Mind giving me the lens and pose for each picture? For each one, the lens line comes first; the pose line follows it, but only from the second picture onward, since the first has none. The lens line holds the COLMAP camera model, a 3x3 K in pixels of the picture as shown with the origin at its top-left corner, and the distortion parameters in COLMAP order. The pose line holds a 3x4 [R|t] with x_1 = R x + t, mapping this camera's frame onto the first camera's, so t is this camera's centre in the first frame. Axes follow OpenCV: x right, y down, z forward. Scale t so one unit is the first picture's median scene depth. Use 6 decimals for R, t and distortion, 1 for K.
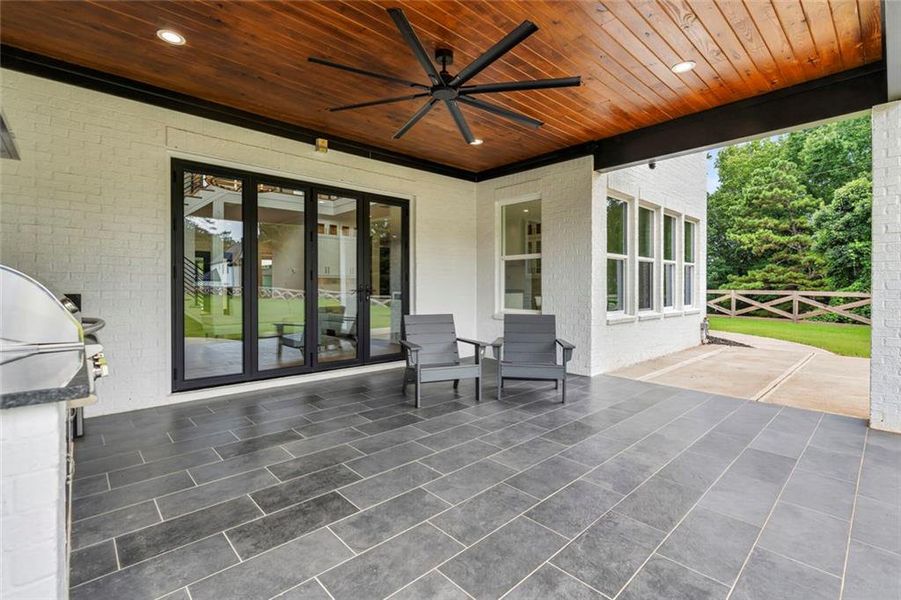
lens RADIAL K [[411.2, 0, 448.6], [0, 411.2, 291.8], [0, 0, 1]] dist [-0.002369, 0.000904]
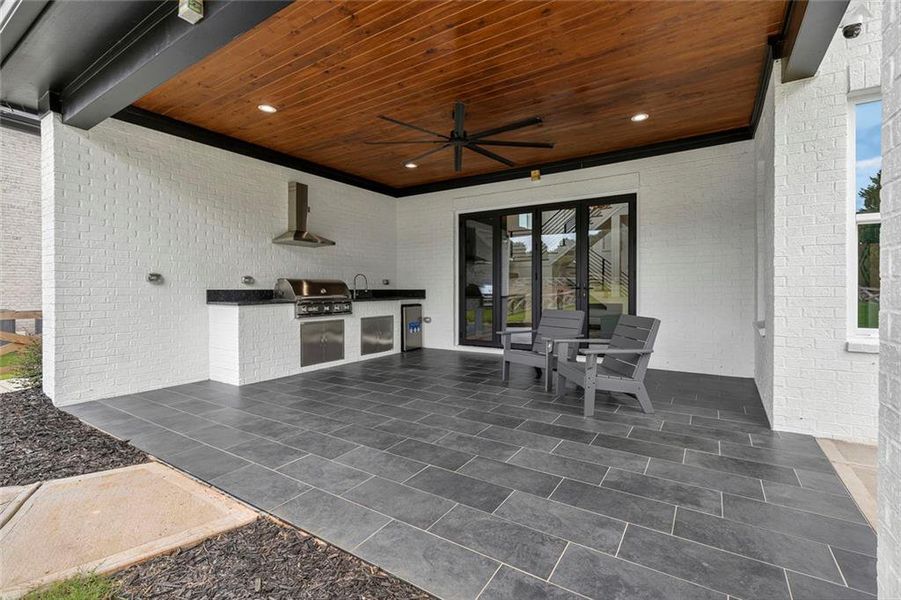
lens RADIAL K [[409.2, 0, 444.5], [0, 409.2, 289.2], [0, 0, 1]] dist [-0.009582, 0.000213]
pose [[0.237741, 0.001001, -0.971328, 1.066284], [-0.011262, 0.999935, -0.001726, 0.008686], [0.971263, 0.011349, 0.237737, 0.516323]]
